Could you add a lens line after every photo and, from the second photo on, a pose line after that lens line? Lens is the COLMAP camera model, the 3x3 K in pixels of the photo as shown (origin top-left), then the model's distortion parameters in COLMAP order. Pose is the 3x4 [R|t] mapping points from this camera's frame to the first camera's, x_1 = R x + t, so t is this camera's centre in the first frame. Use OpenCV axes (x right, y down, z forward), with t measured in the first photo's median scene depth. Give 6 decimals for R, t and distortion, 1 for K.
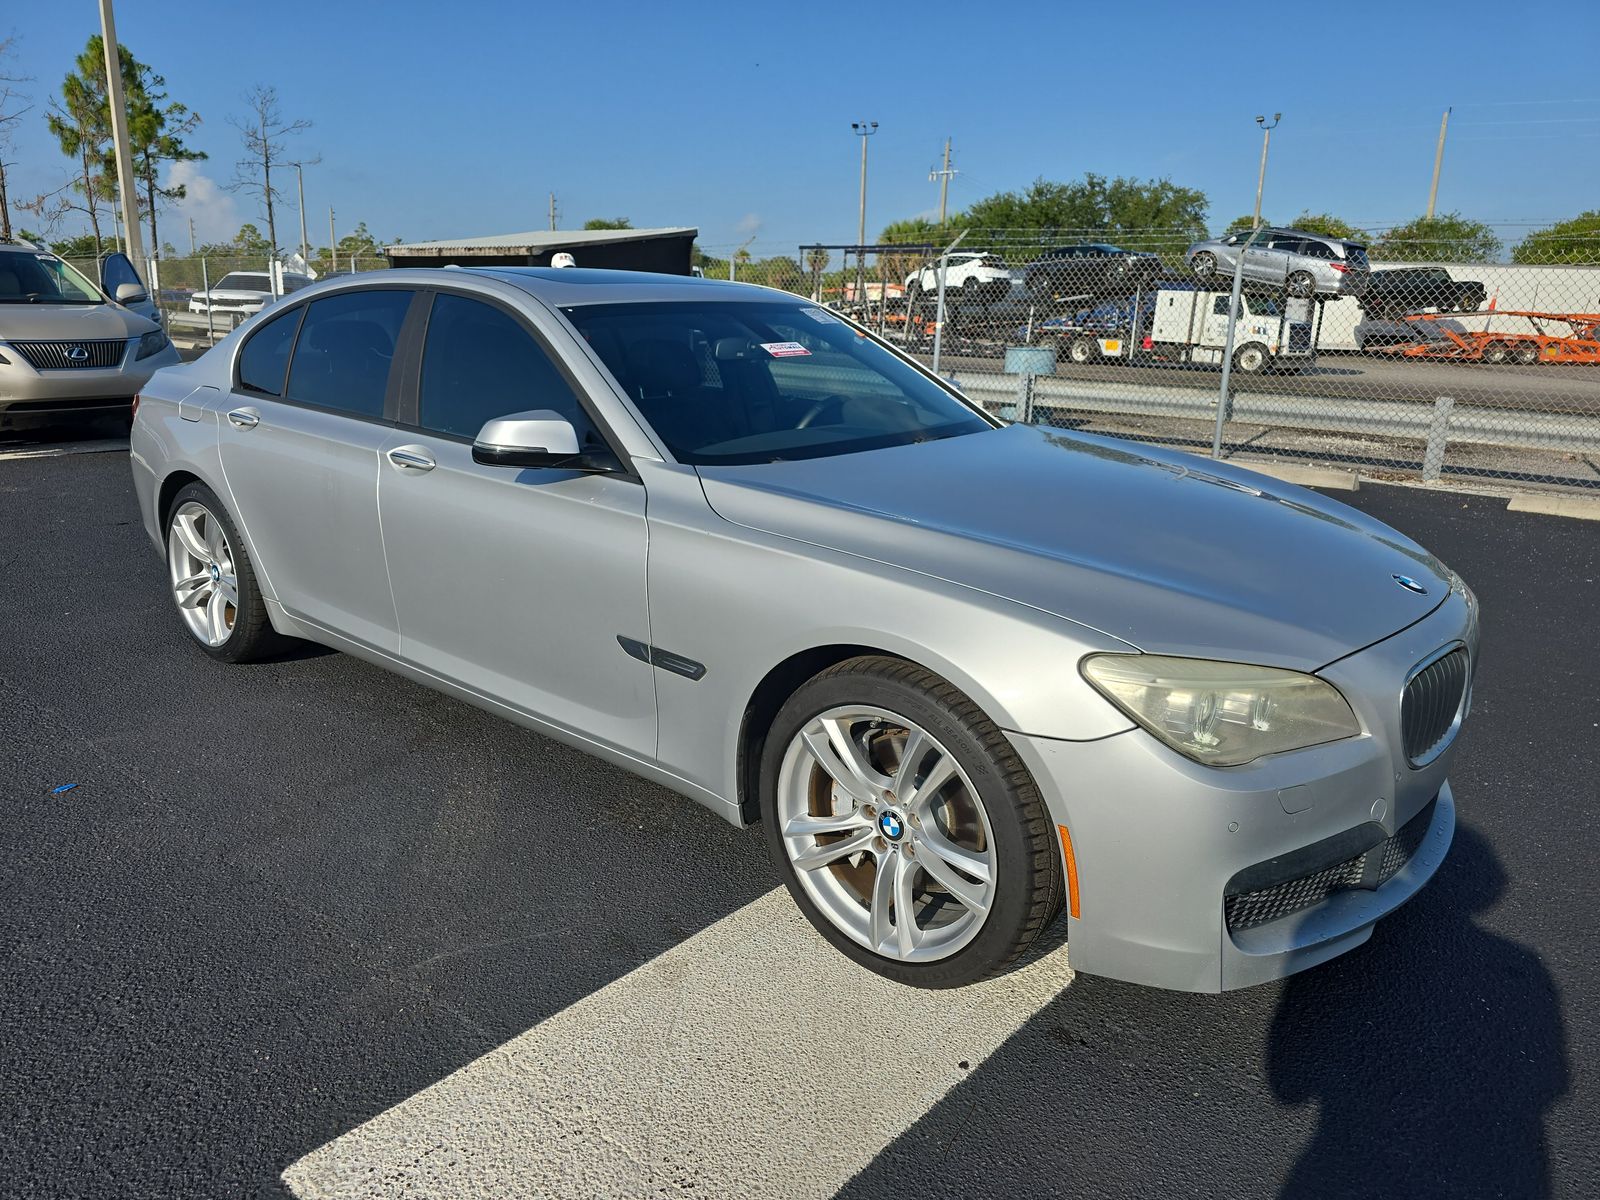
lens RADIAL K [[1126.2, 0, 800.0], [0, 1126.2, 604.4], [0, 0, 1]] dist [0.026308, -0.015491]
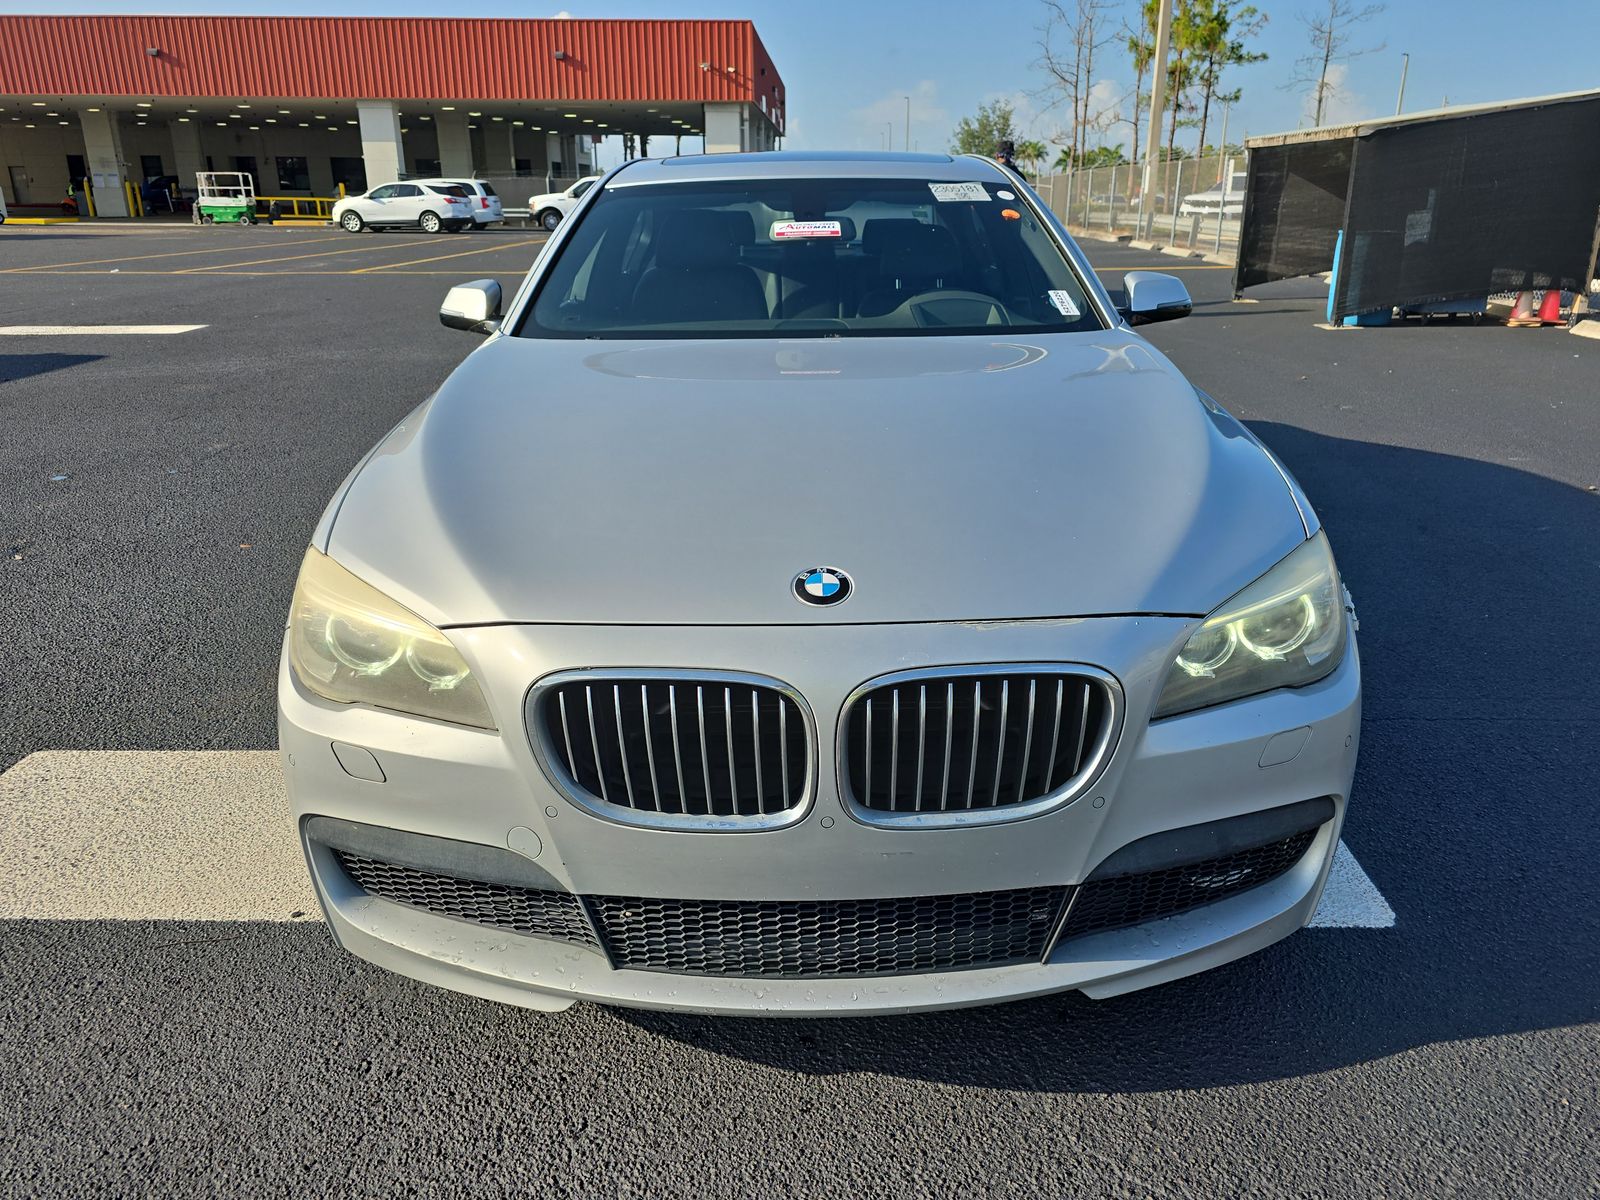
lens RADIAL K [[1126.2, 0, 800.0], [0, 1126.2, 590.6], [0, 0, 1]] dist [0.026308, -0.015491]
pose [[0.643463, 0.231933, -0.729495, 1.381312], [-0.182433, 0.971998, 0.148116, -0.145186], [0.743421, 0.037776, 0.667757, 0.773533]]
